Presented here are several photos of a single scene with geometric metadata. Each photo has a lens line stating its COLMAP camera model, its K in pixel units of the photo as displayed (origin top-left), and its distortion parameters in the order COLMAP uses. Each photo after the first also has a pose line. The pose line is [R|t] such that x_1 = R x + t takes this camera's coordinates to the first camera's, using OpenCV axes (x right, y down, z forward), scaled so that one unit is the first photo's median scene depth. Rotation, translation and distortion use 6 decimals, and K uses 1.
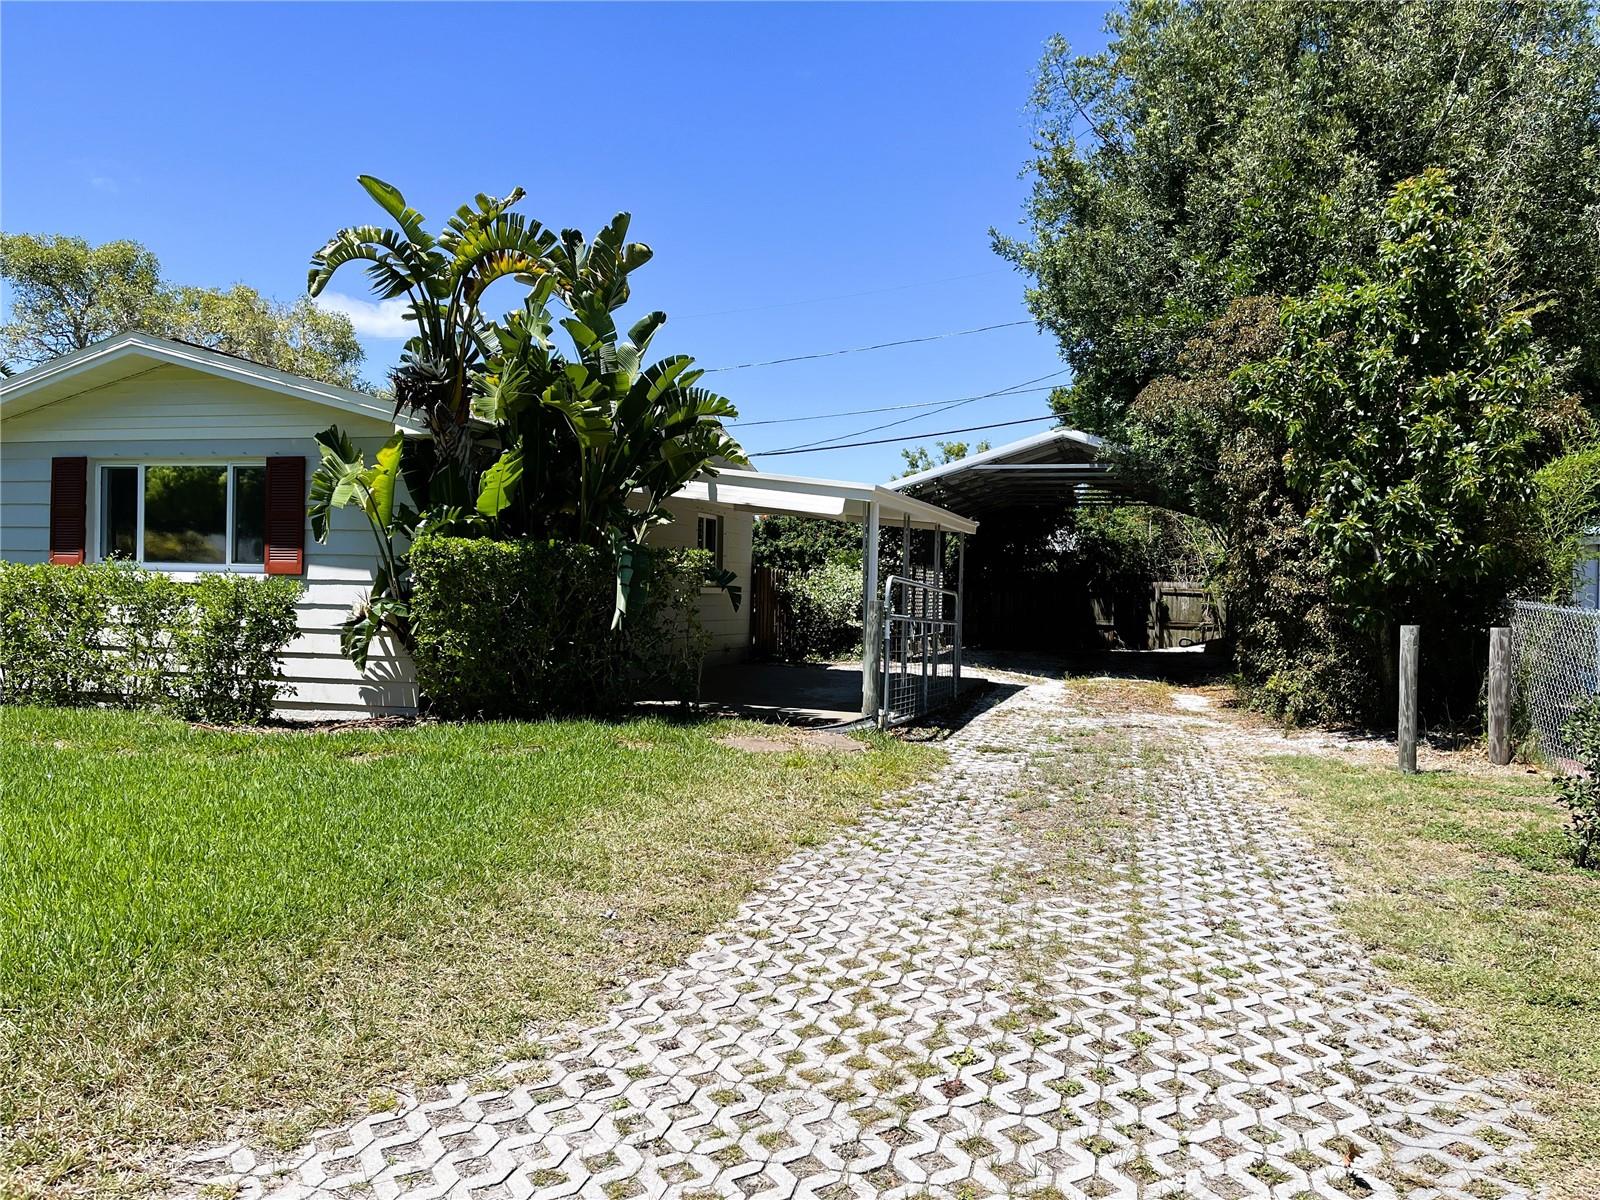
lens RADIAL K [[1219.0, 0, 802.2], [0, 1219.0, 620.2], [0, 0, 1]] dist [0.078720, -0.098126]
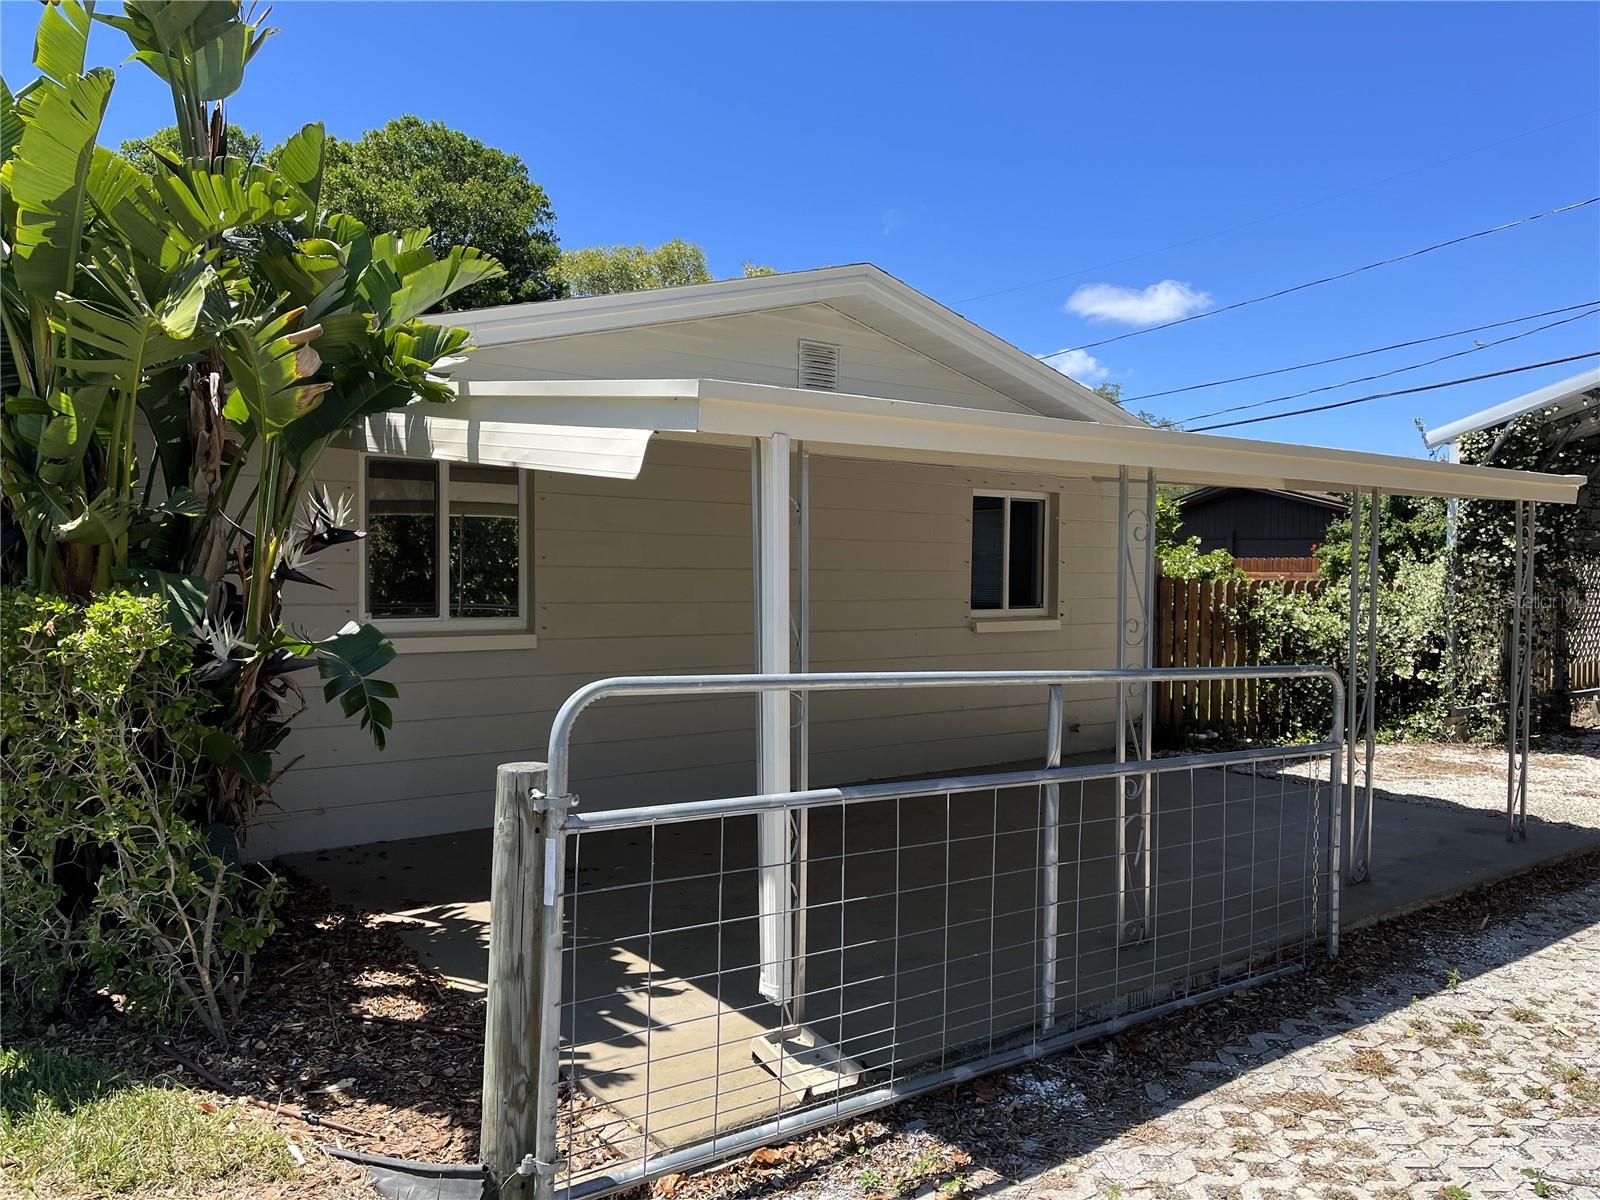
lens RADIAL K [[1219.0, 0, 802.2], [0, 1219.0, 620.2], [0, 0, 1]] dist [0.078720, -0.098126]
pose [[0.817024, 0.008137, -0.576546, 0.100133], [-0.002393, 0.999940, 0.010721, -0.019378], [0.576598, -0.007380, 0.816994, 0.282961]]
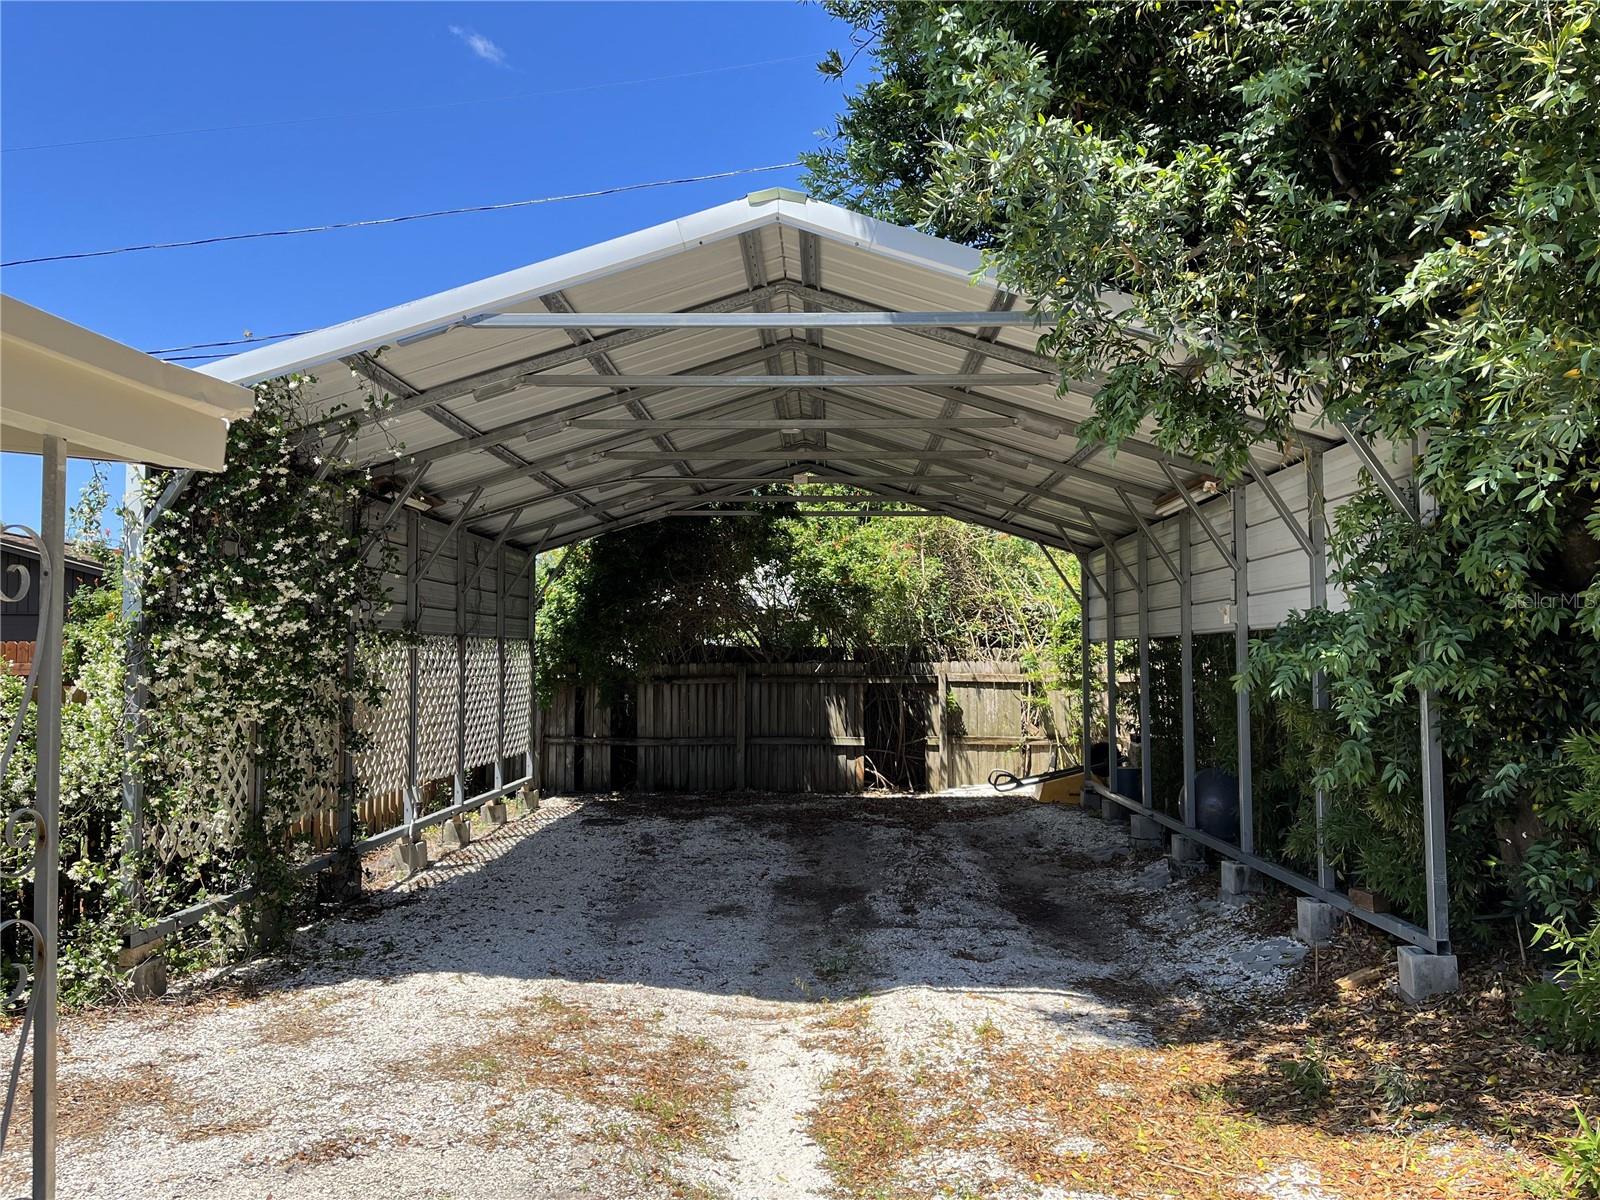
lens RADIAL K [[1228.5, 0, 805.8], [0, 1228.5, 595.4], [0, 0, 1]] dist [0.105043, -0.154543]
pose [[0.968709, -0.008892, 0.248041, 0.099397], [0.026187, 0.997442, -0.066513, -0.026451], [-0.246815, 0.070927, 0.966464, 0.493987]]
